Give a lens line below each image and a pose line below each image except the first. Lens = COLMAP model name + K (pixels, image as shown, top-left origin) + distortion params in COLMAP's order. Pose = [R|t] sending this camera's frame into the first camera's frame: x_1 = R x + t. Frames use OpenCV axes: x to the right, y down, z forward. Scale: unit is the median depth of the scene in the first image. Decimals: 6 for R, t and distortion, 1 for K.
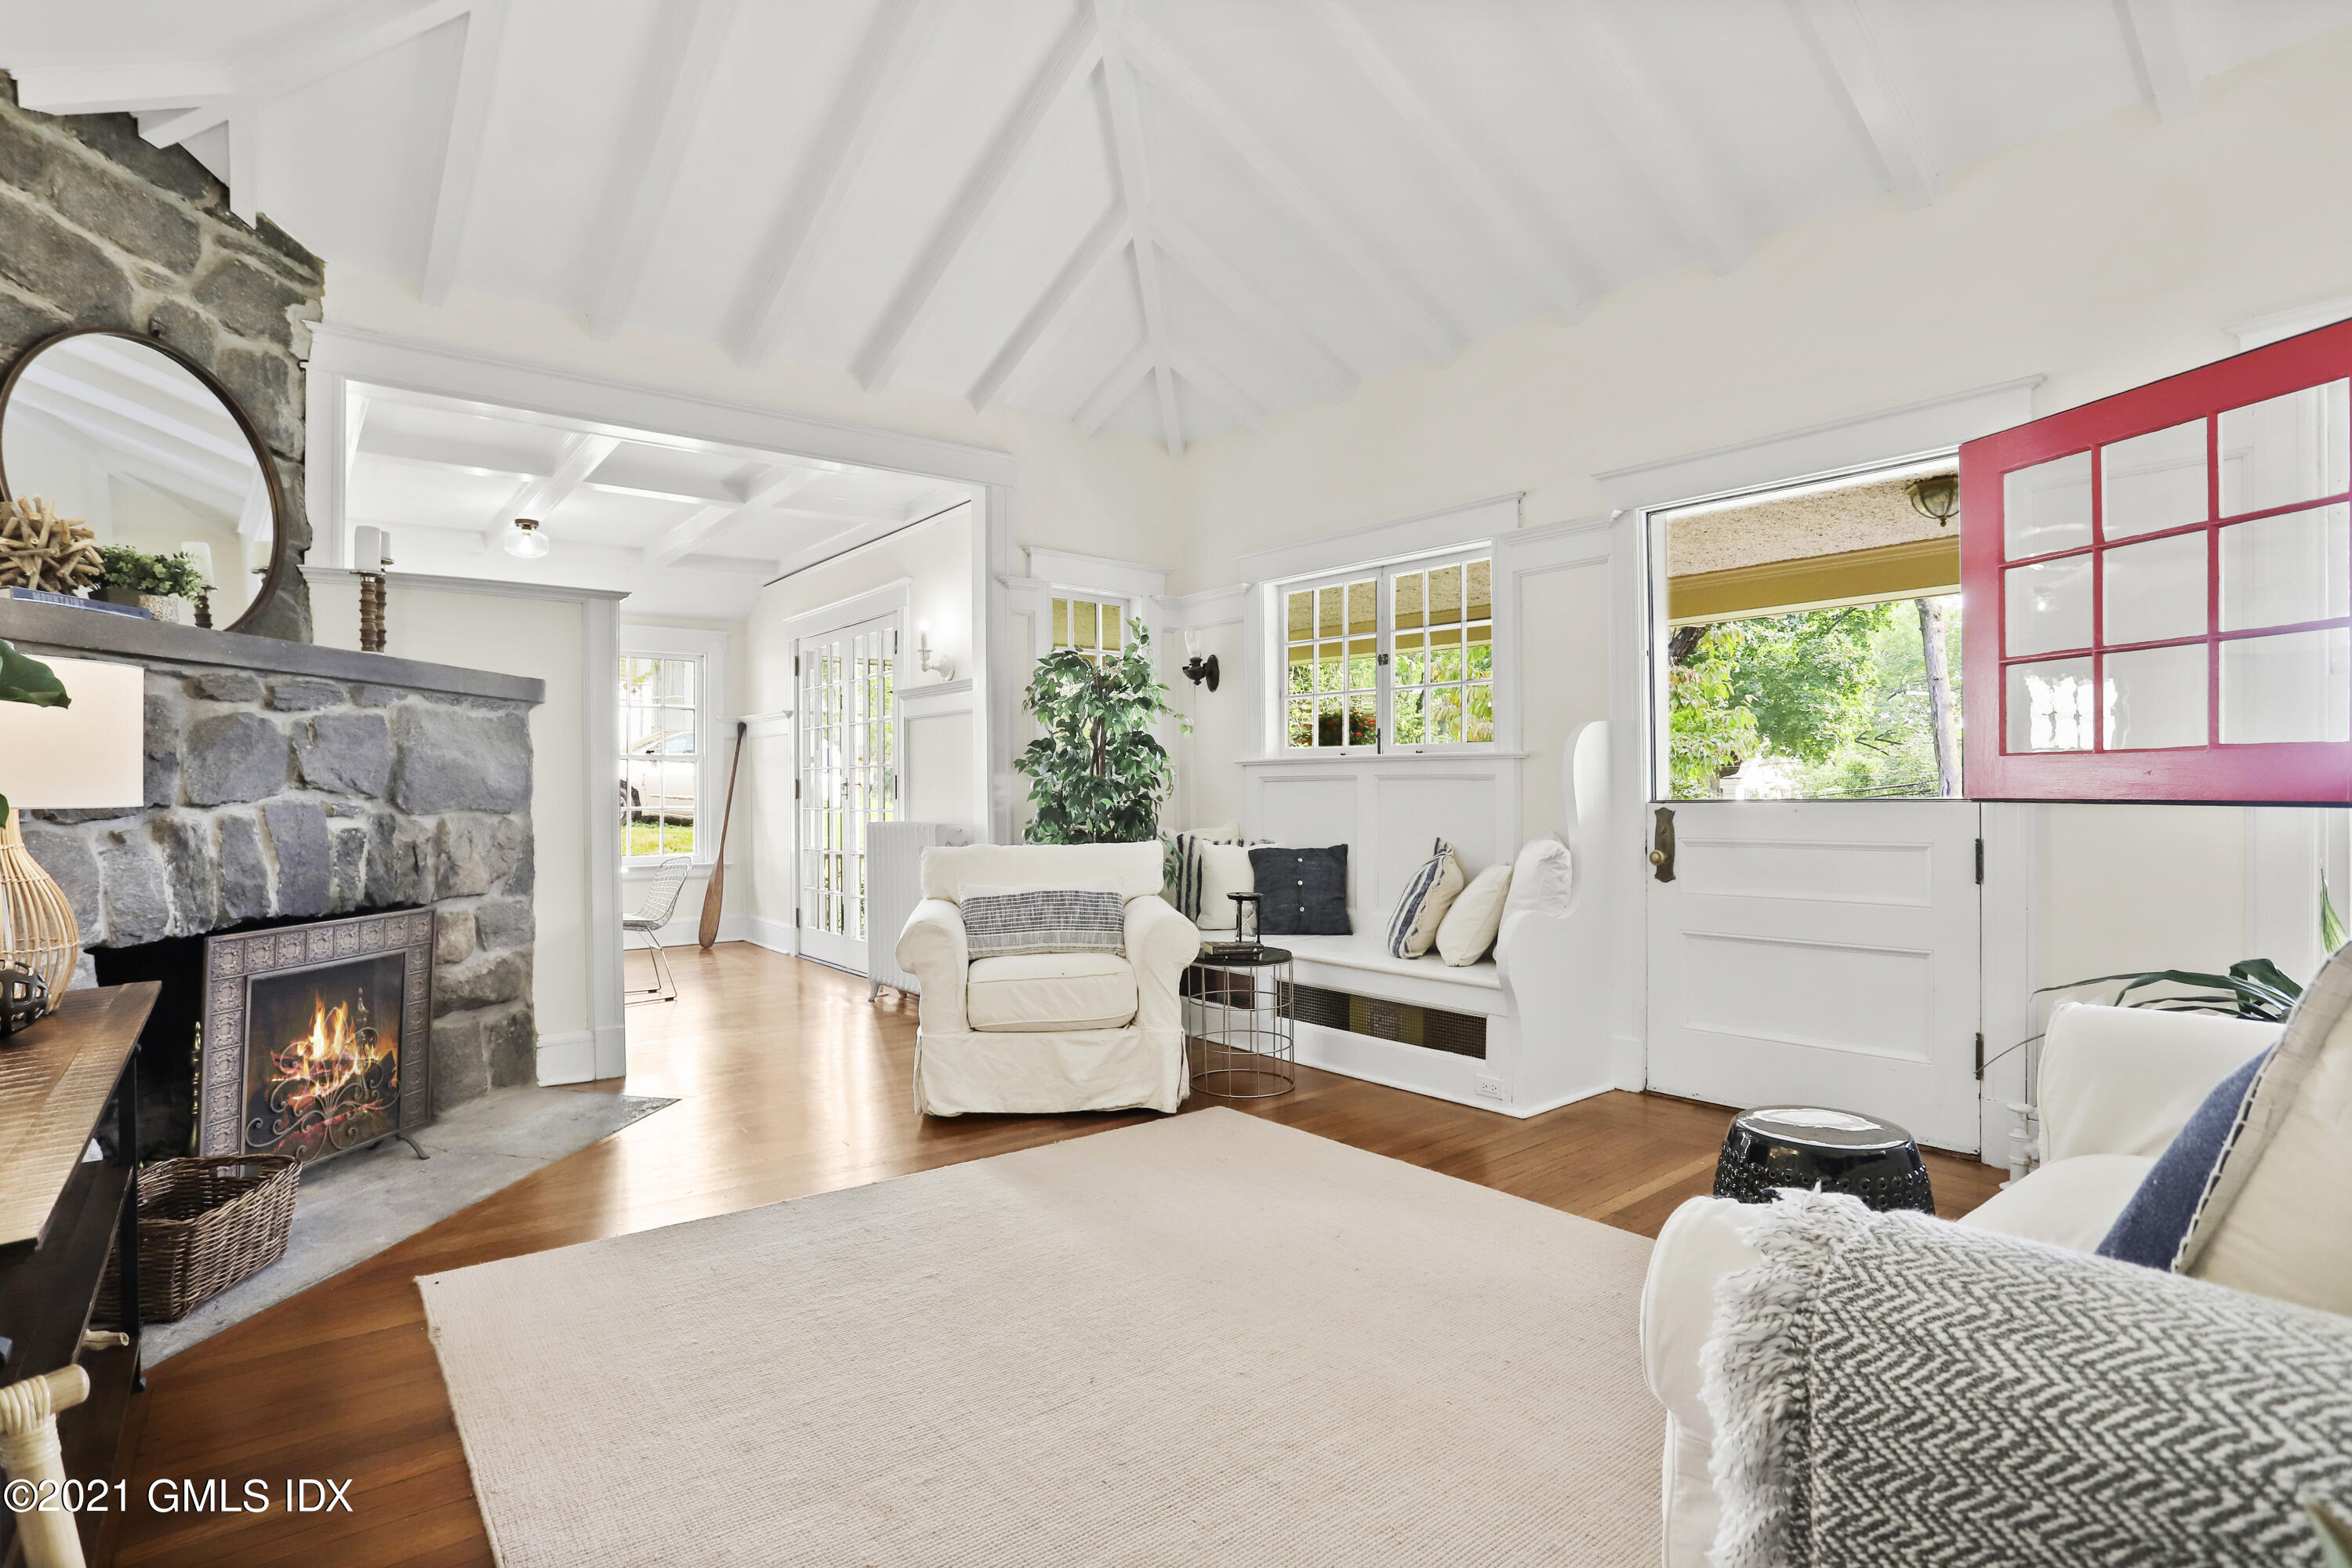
lens RADIAL K [[1136.5, 0, 1088.8], [0, 1136.5, 798.3], [0, 0, 1]] dist [-0.032742, 0.005890]
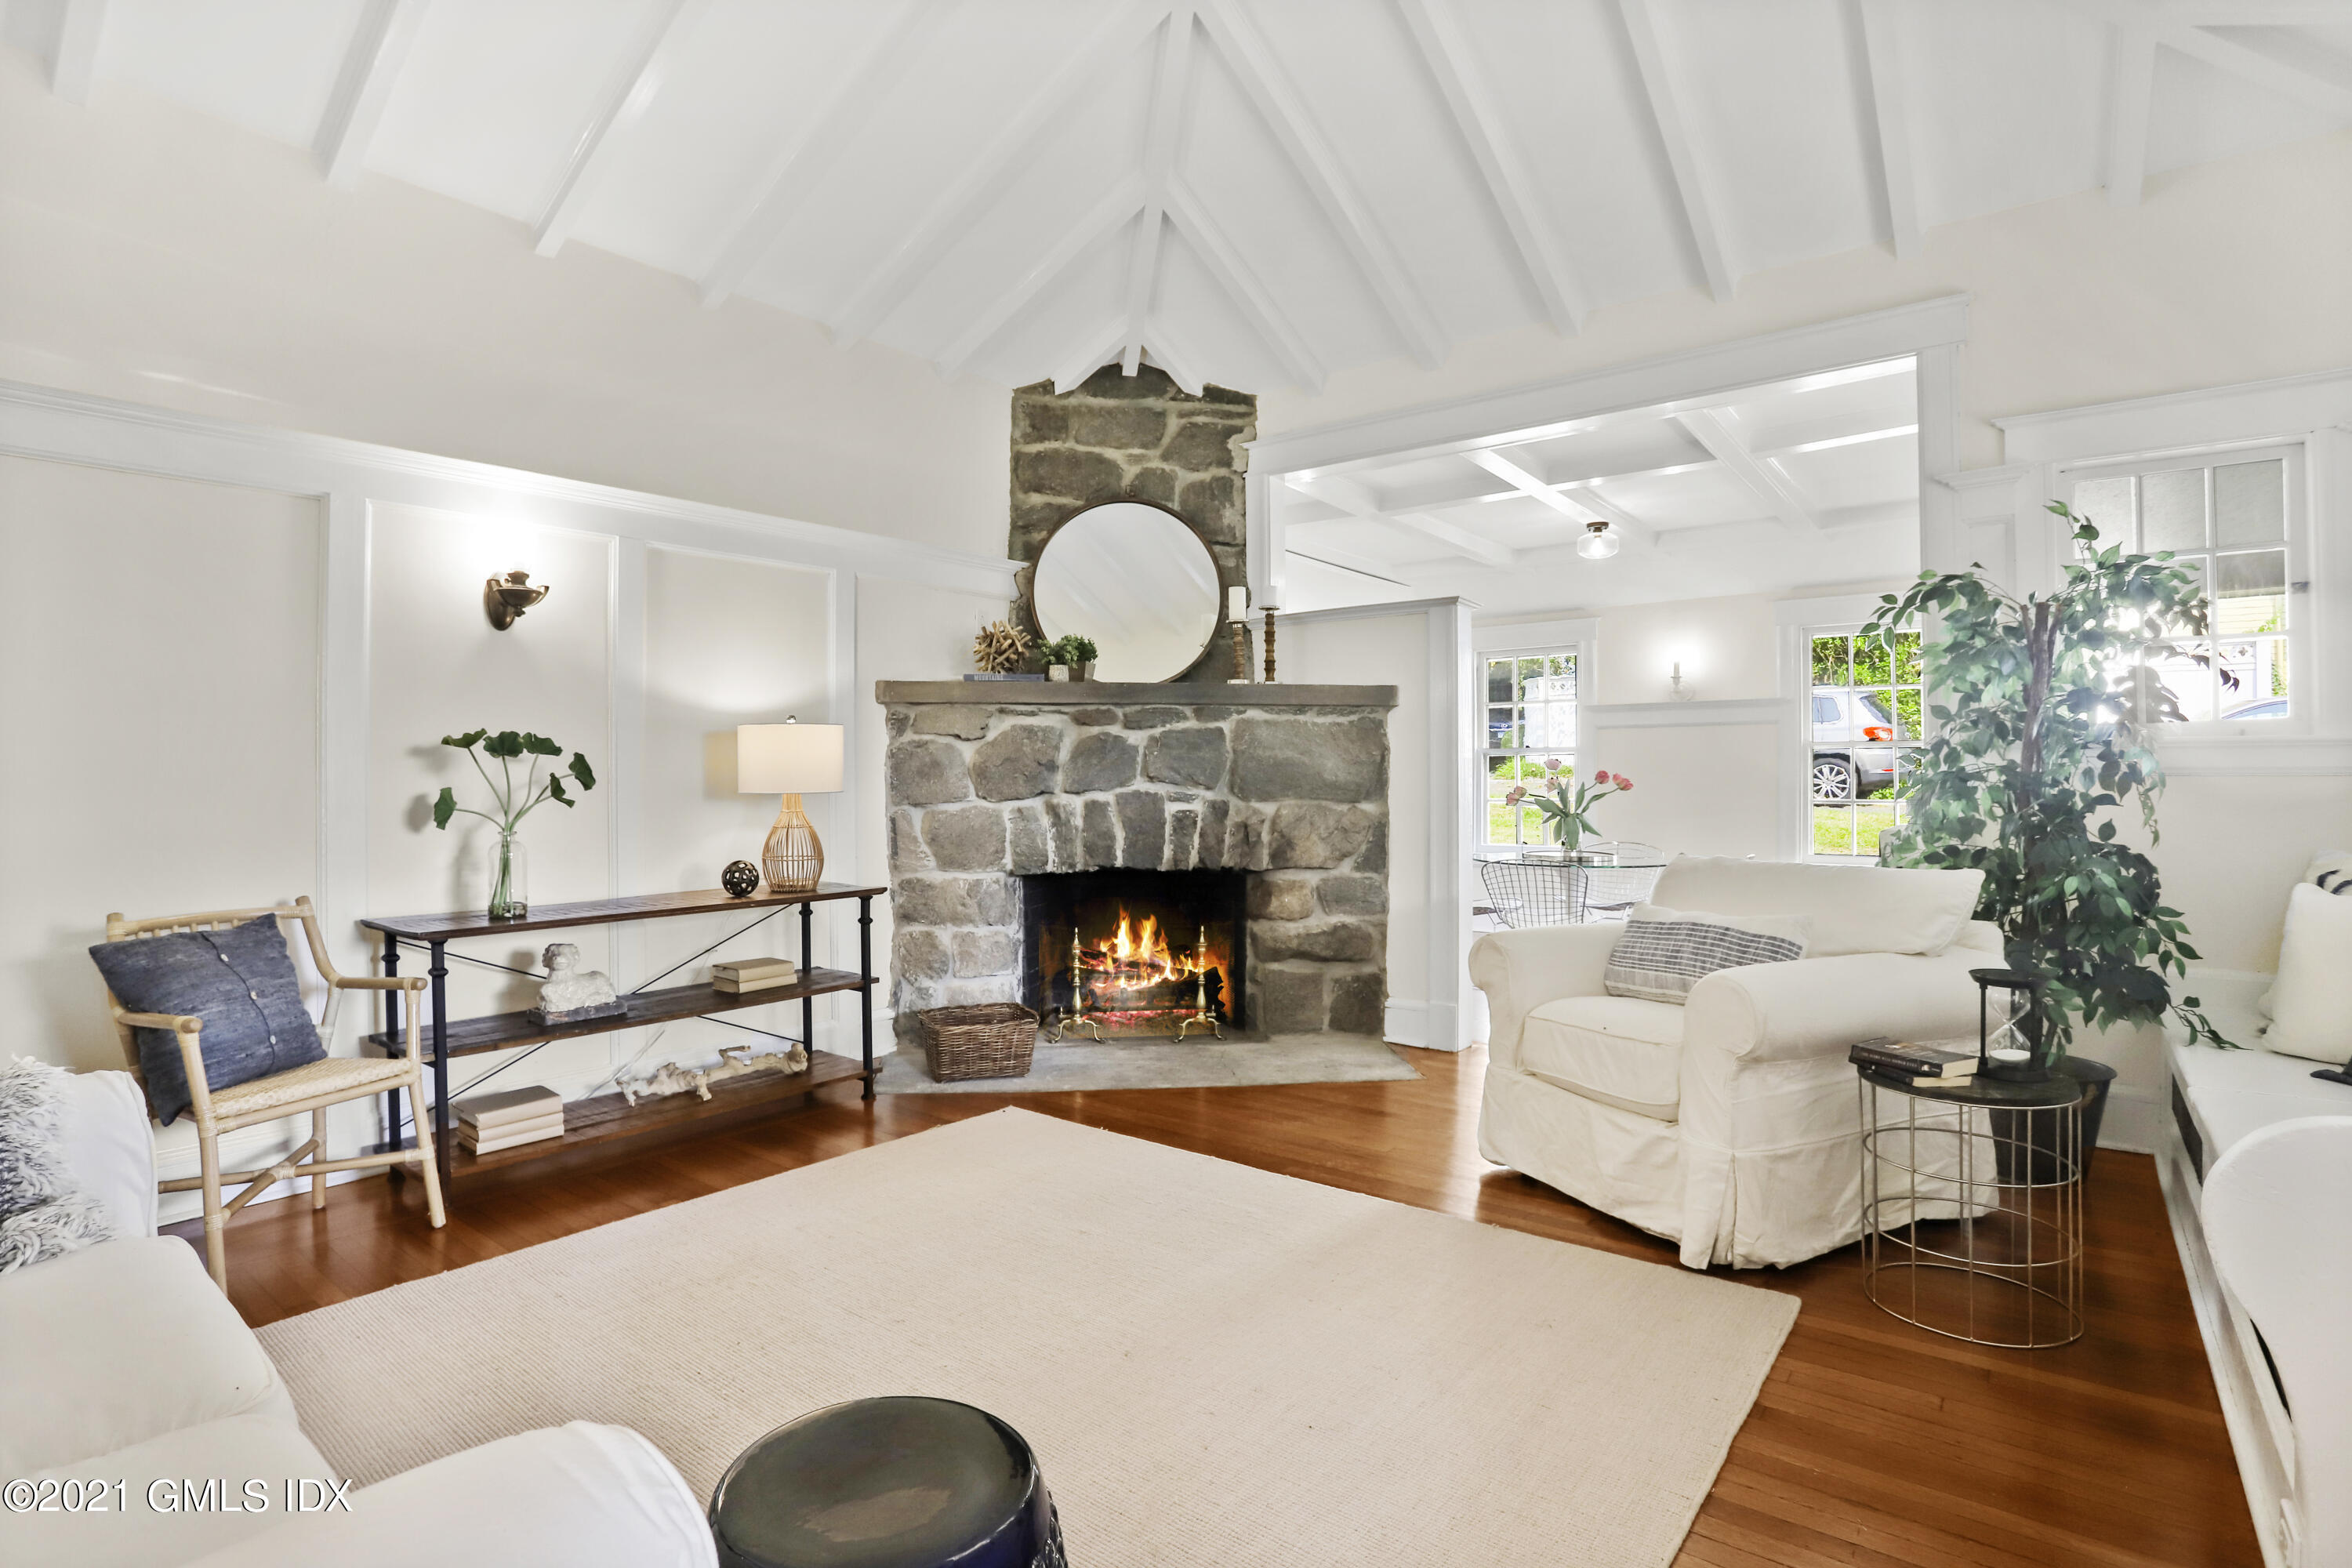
lens RADIAL K [[1136.5, 0, 1158.4], [0, 1136.5, 764.9], [0, 0, 1]] dist [-0.032742, 0.005890]
pose [[0.288601, -0.010404, -0.957393, 0.632611], [-0.006743, 0.999894, -0.012899, -0.010055], [0.957426, 0.010178, 0.288500, 0.509378]]
